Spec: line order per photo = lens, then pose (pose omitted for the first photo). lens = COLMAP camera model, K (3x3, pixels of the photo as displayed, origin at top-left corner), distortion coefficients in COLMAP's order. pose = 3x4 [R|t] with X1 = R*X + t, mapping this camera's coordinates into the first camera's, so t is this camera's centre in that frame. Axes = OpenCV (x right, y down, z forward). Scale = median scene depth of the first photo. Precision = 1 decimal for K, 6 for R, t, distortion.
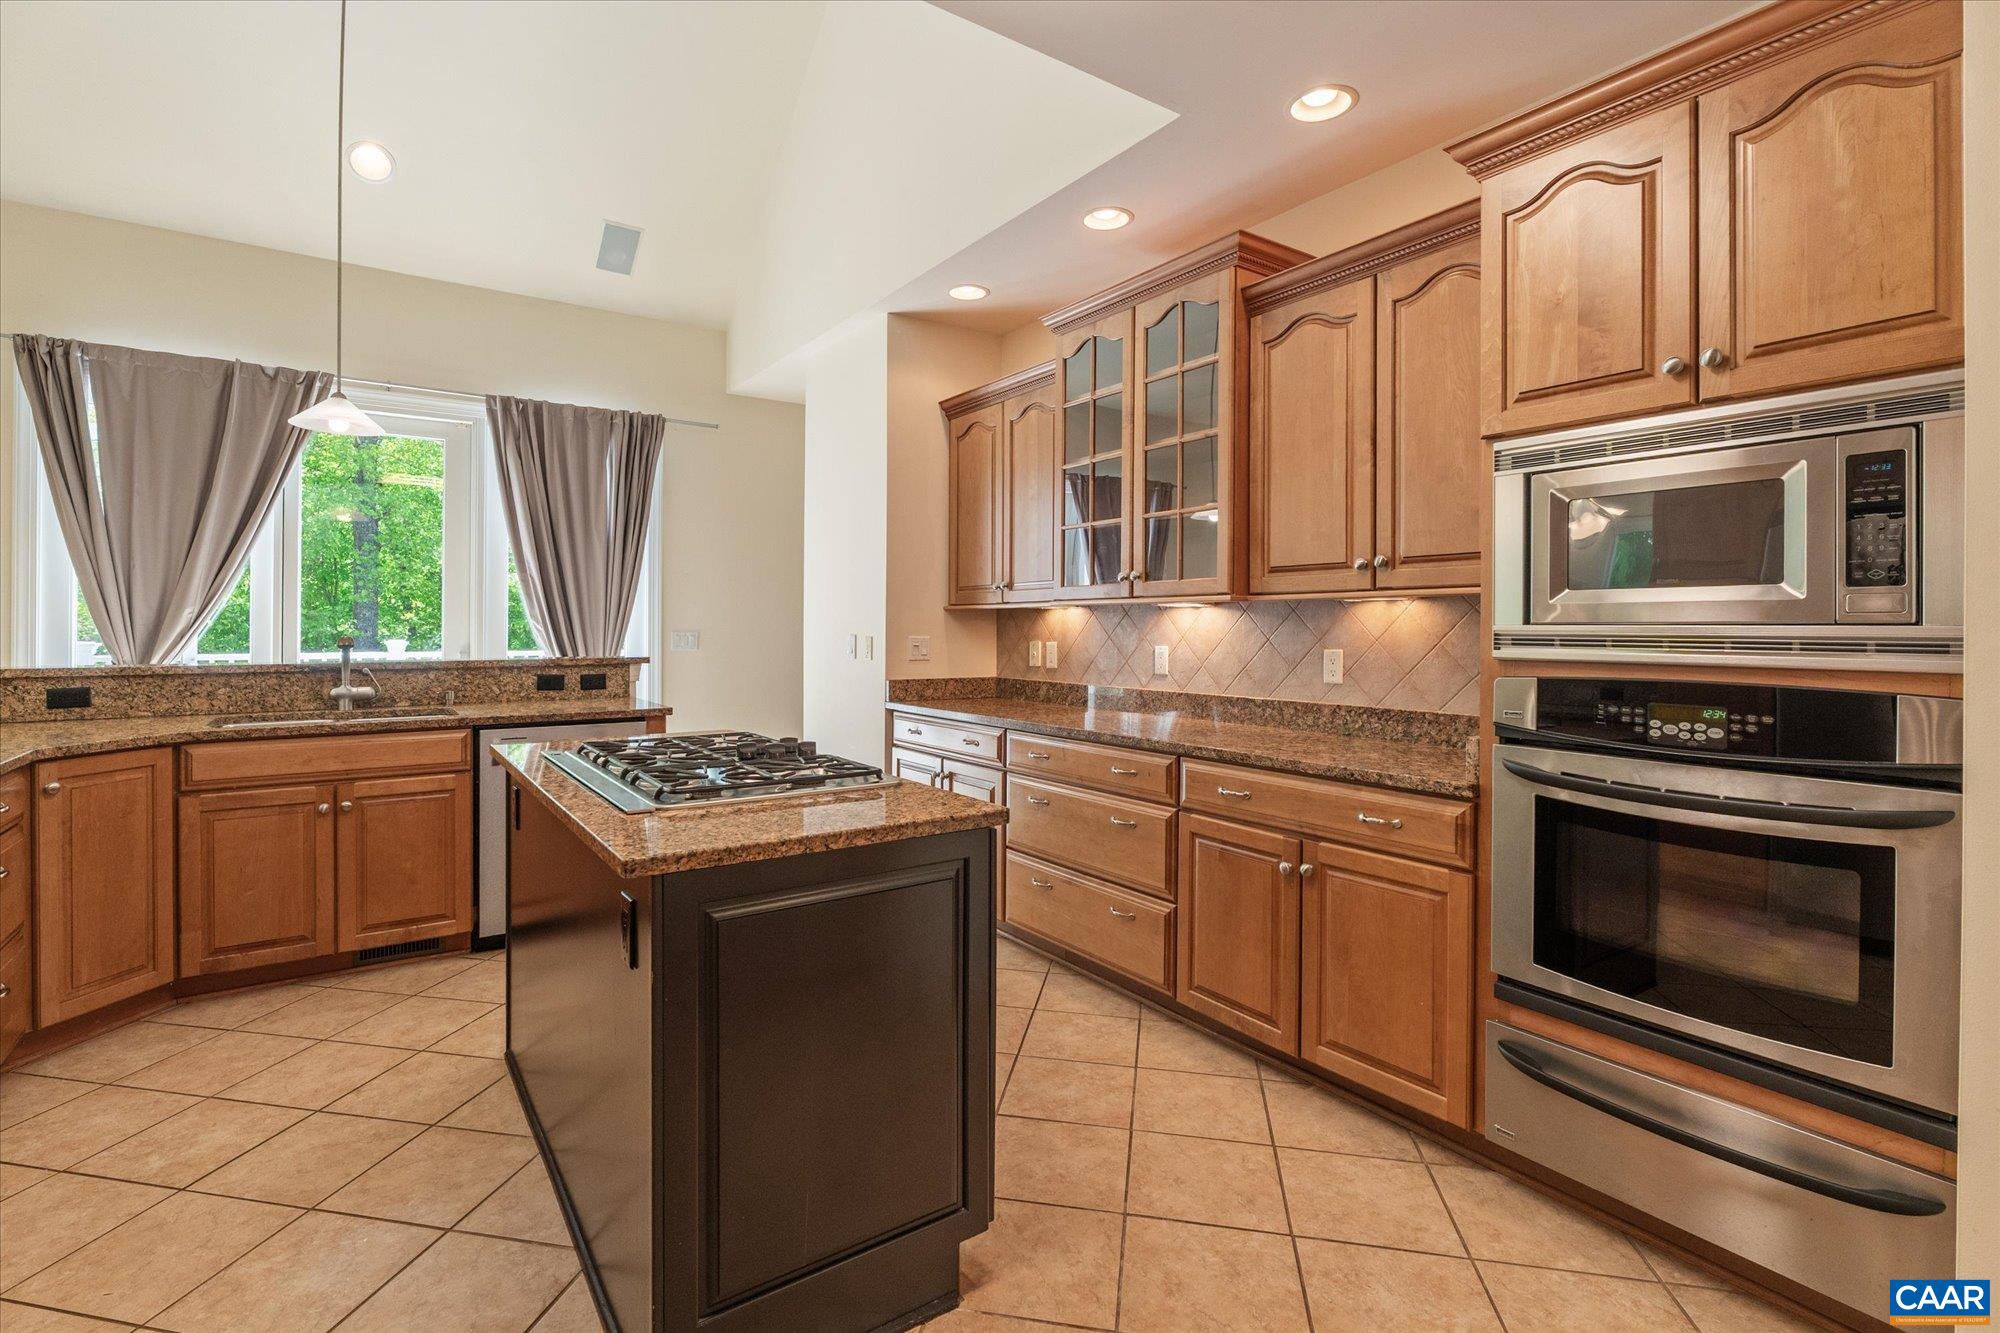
lens RADIAL K [[928.5, 0, 983.9], [0, 928.5, 624.6], [0, 0, 1]] dist [-0.007963, 0.000694]
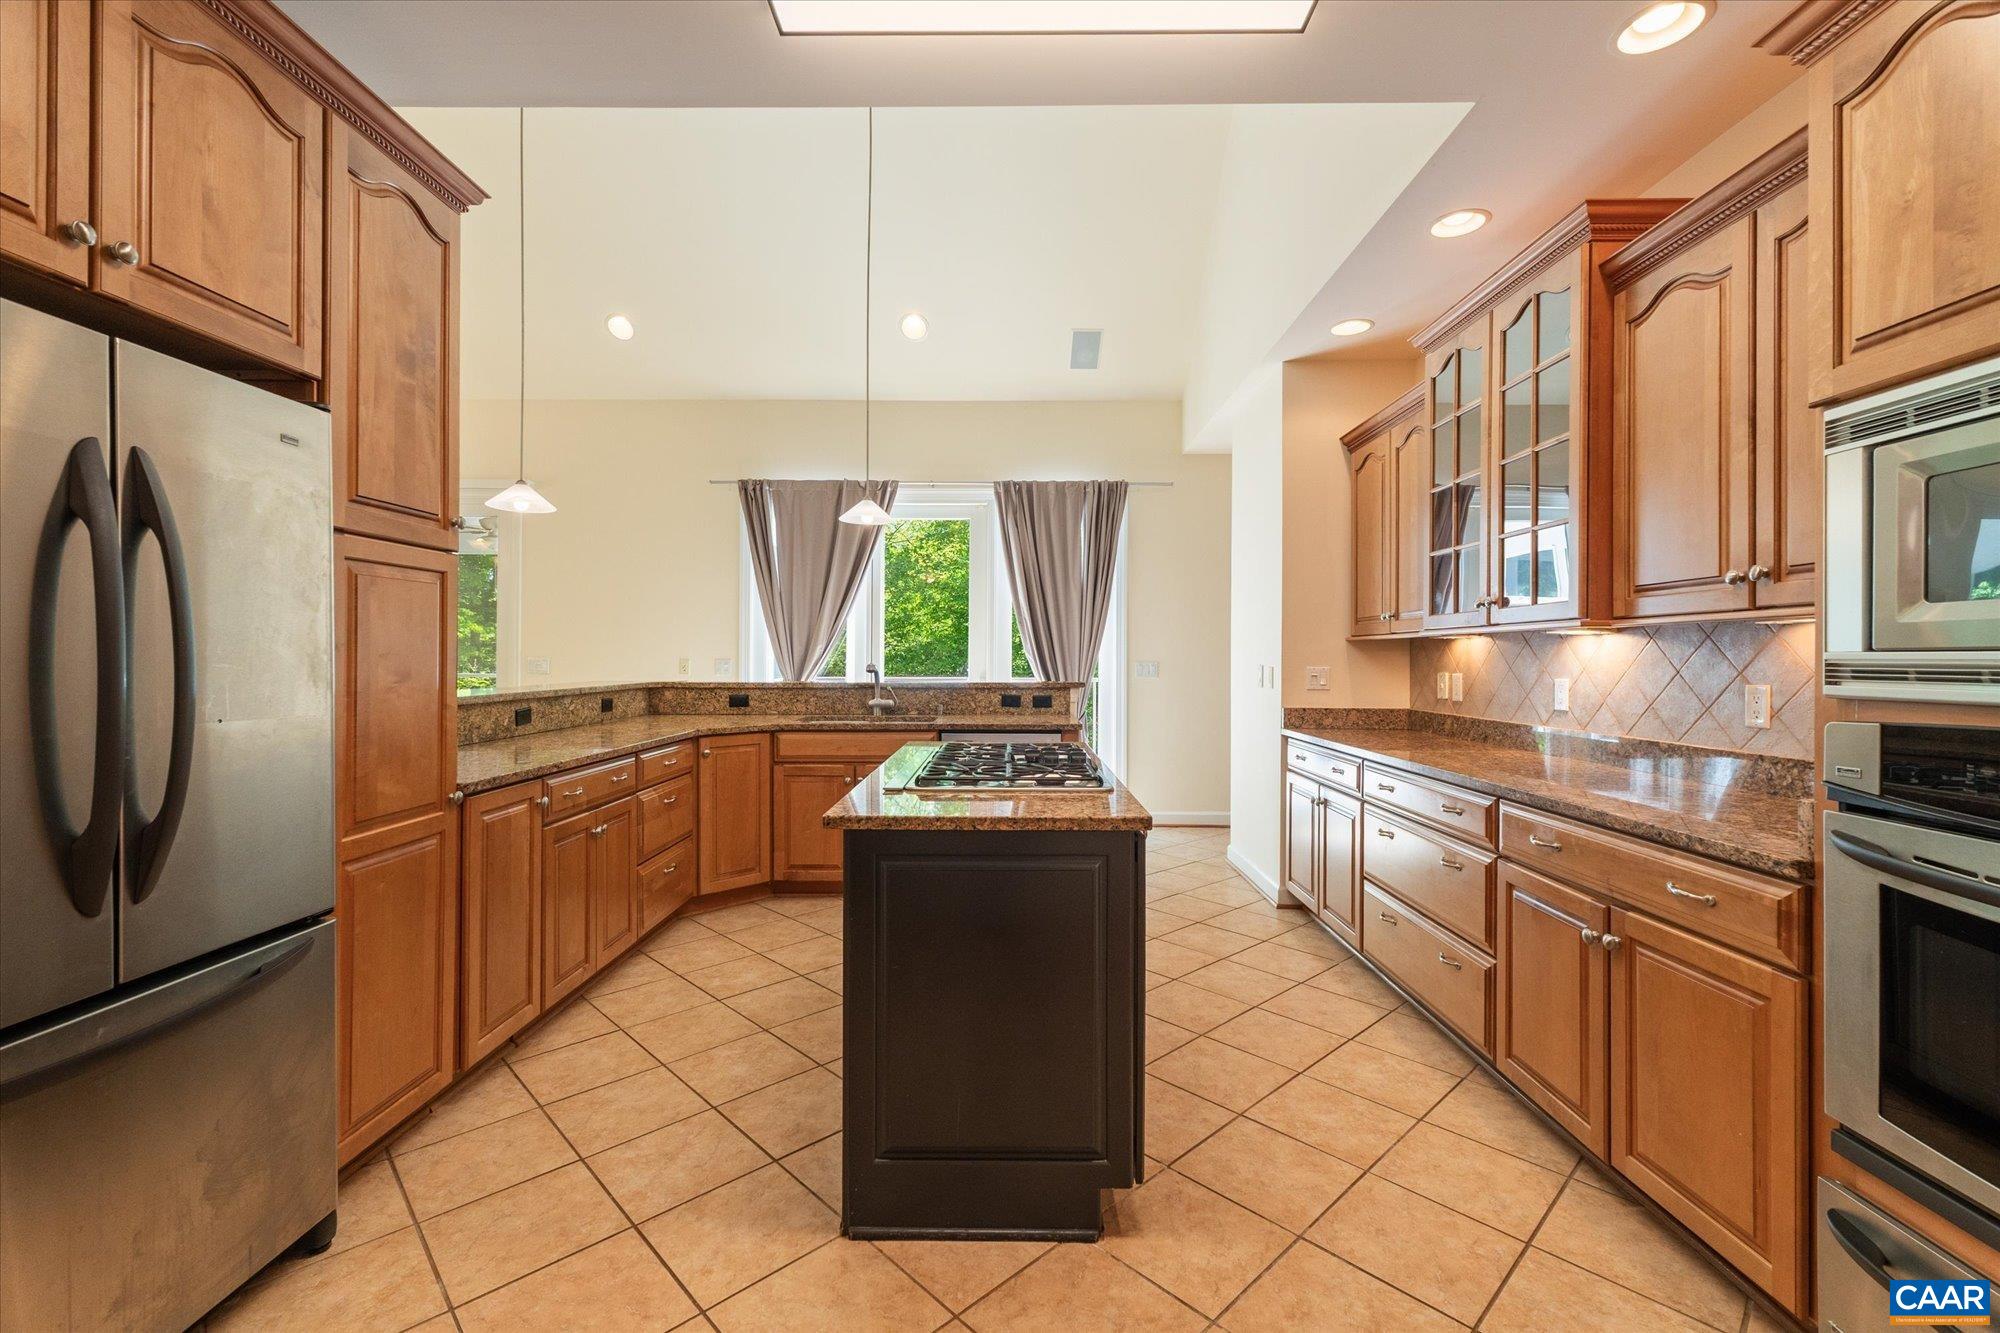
lens RADIAL K [[848.1, 0, 1000.4], [0, 848.1, 650.8], [0, 0, 1]] dist [0.003890, 0.001679]
pose [[0.819670, -0.005061, -0.572814, 0.267331], [0.000561, 0.999968, -0.008031, 0.003073], [0.572836, 0.006261, 0.819646, 0.030595]]
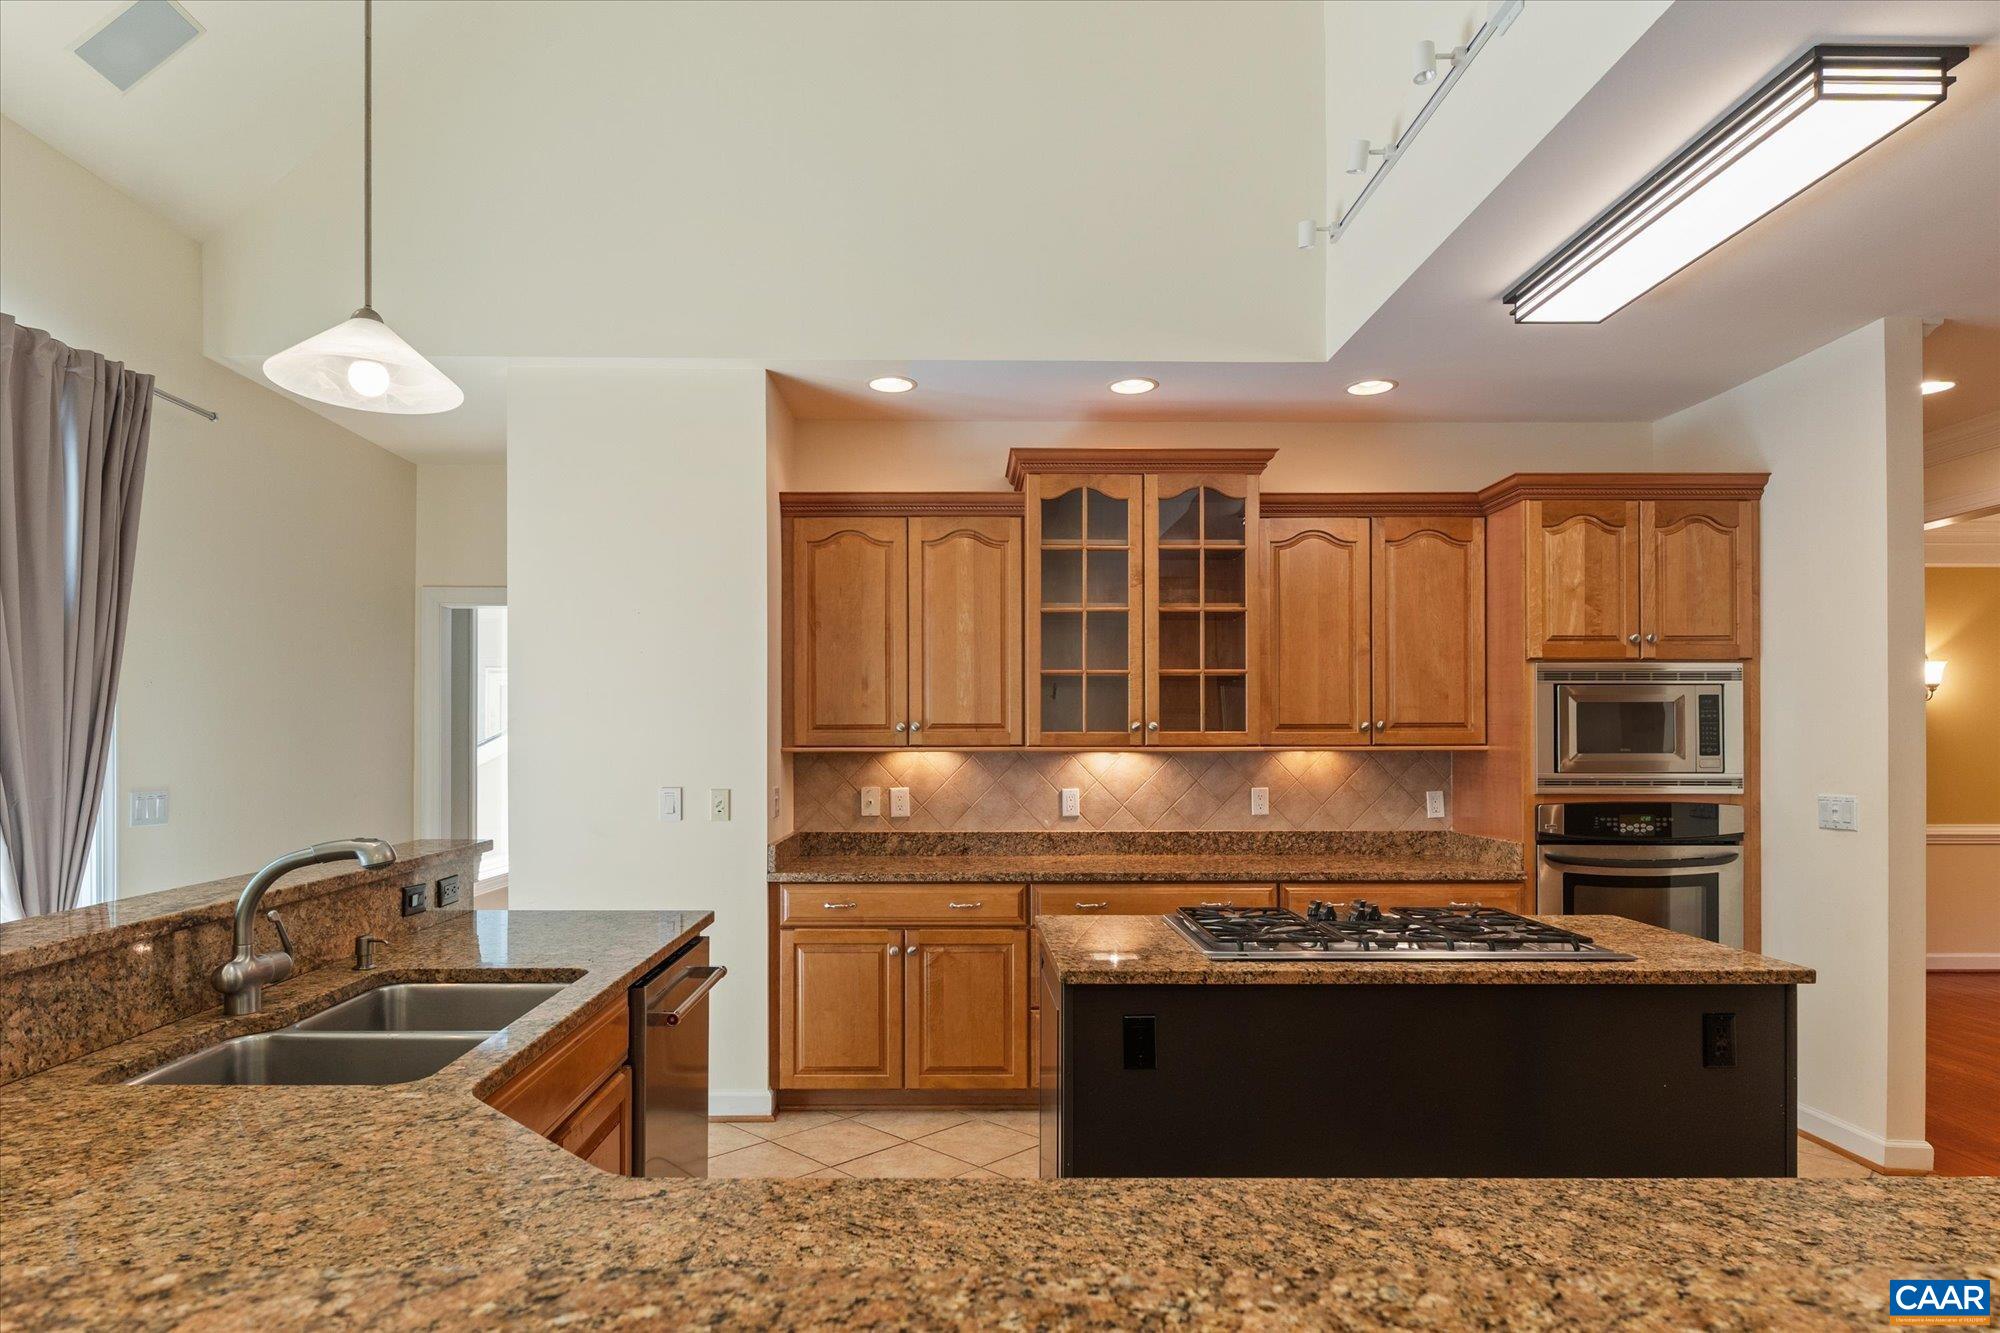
lens RADIAL K [[1085.7, 0, 958.4], [0, 1085.7, 735.9], [0, 0, 1]] dist [-0.012839, 0.000792]
pose [[0.560697, 0.000744, 0.828021, -1.091812], [-0.000106, 1.000000, -0.000827, -0.043253], [-0.828021, 0.000376, 0.560697, 0.519545]]
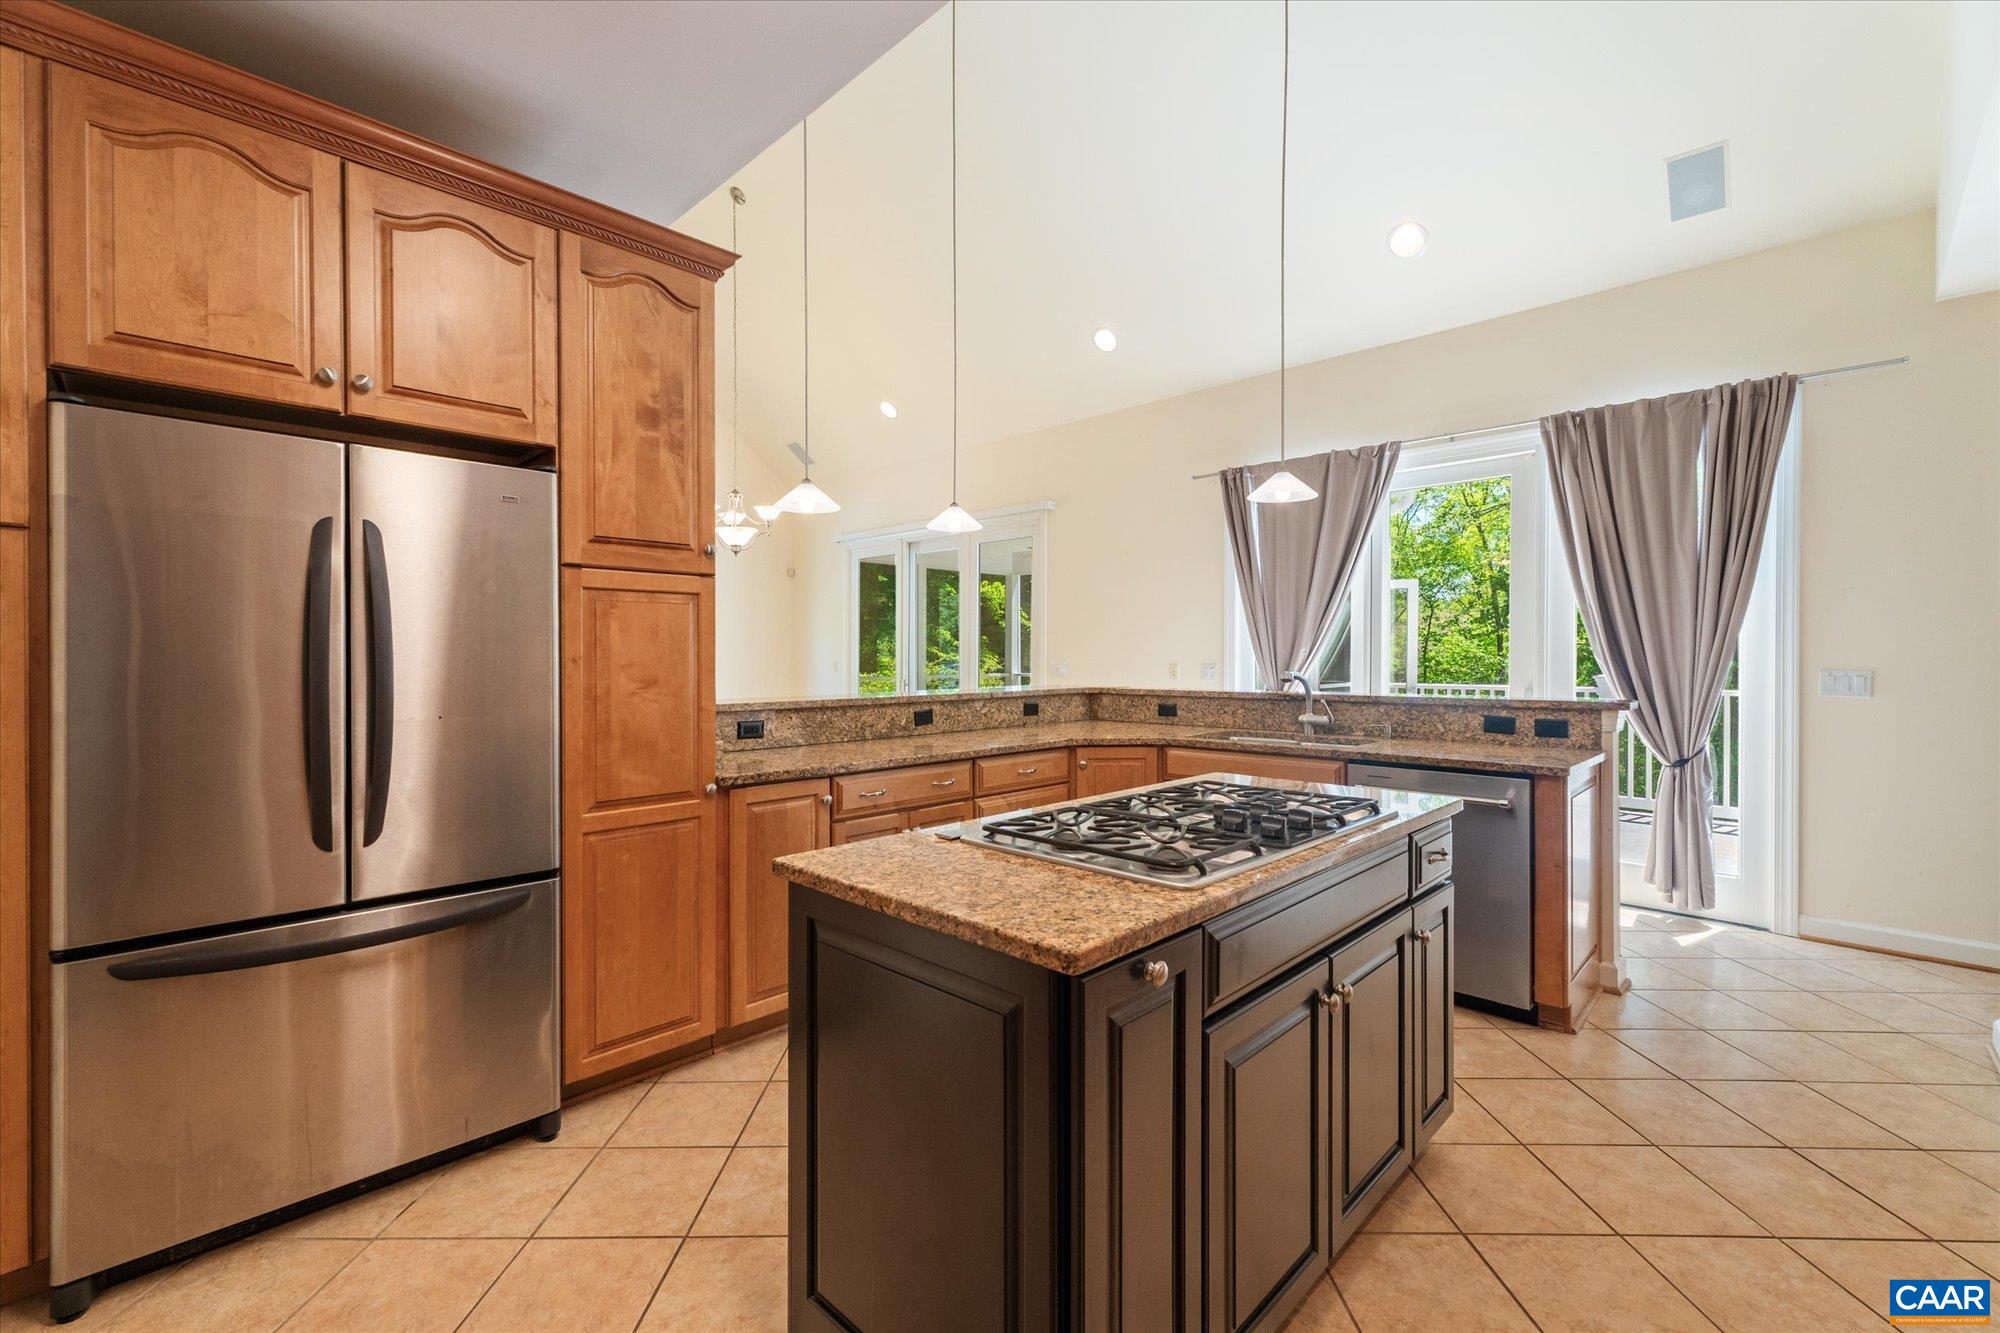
lens RADIAL K [[848.1, 0, 1000.2], [0, 848.1, 659.4], [0, 0, 1]] dist [0.003890, 0.001679]
pose [[0.198021, -0.000143, -0.980198, 0.344995], [0.002194, 0.999998, 0.000297, -0.004700], [0.980195, -0.002210, 0.198021, 0.477441]]
